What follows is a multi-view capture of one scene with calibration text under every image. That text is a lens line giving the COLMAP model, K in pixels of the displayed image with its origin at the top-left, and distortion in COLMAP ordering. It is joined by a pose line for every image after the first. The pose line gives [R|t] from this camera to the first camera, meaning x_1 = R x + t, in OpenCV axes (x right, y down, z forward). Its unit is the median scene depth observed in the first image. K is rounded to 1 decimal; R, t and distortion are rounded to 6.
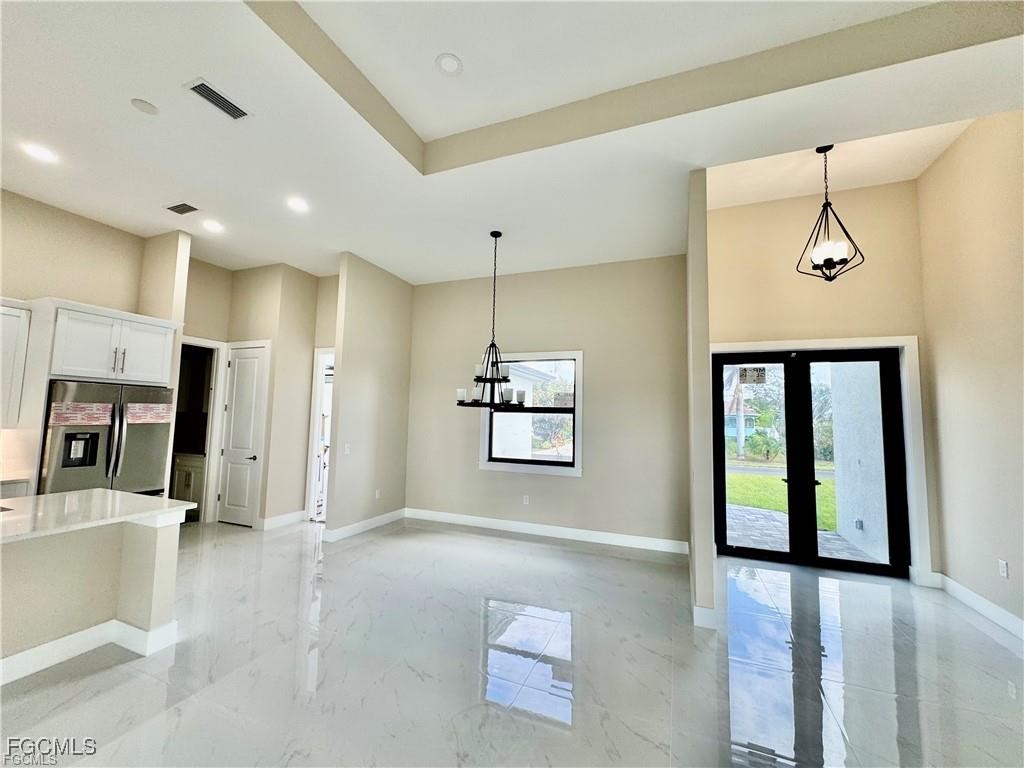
lens RADIAL K [[409.1, 0, 513.2], [0, 409.1, 386.2], [0, 0, 1]] dist [0.001479, 0.000262]
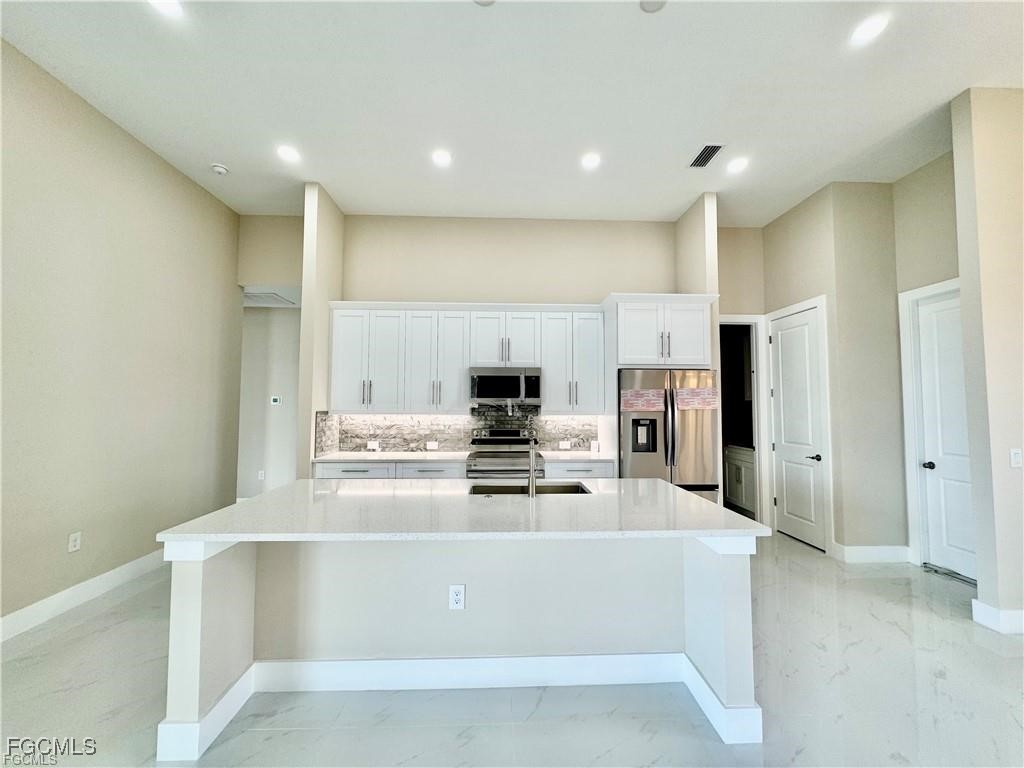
lens RADIAL K [[406.8, 0, 513.3], [0, 406.8, 385.1], [0, 0, 1]] dist [-0.002892, -0.000123]
pose [[0.408041, -0.067881, -0.910437, -0.215263], [0.077019, 0.996237, -0.039759, 0.037481], [0.909709, -0.053897, 0.411733, 0.243369]]
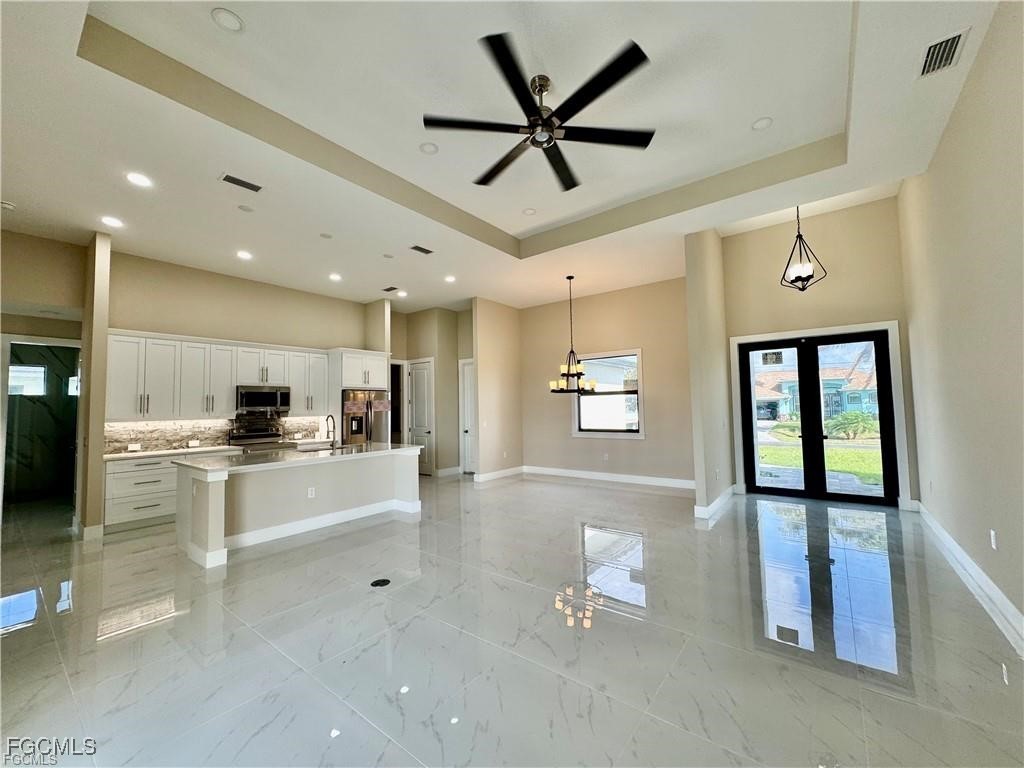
lens RADIAL K [[406.8, 0, 513.3], [0, 406.8, 385.1], [0, 0, 1]] dist [-0.002892, -0.000123]
pose [[0.961422, -0.056135, -0.269291, 0.139432], [0.062543, 0.997925, 0.015268, -0.013155], [0.267875, -0.031522, 0.962938, -0.511226]]
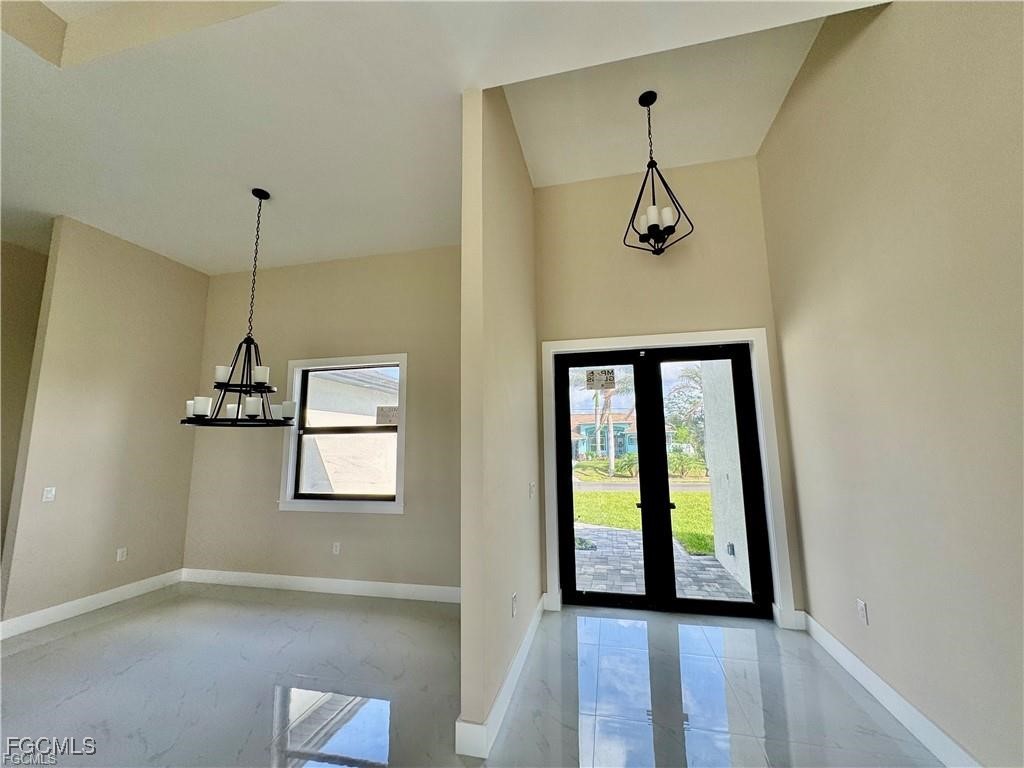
lens RADIAL K [[406.8, 0, 513.3], [0, 406.8, 385.1], [0, 0, 1]] dist [-0.002892, -0.000123]
pose [[0.987879, -0.013492, 0.154640, 0.296429], [0.023057, 0.997918, -0.060231, 0.033294], [-0.153506, 0.063066, 0.986133, 0.220410]]
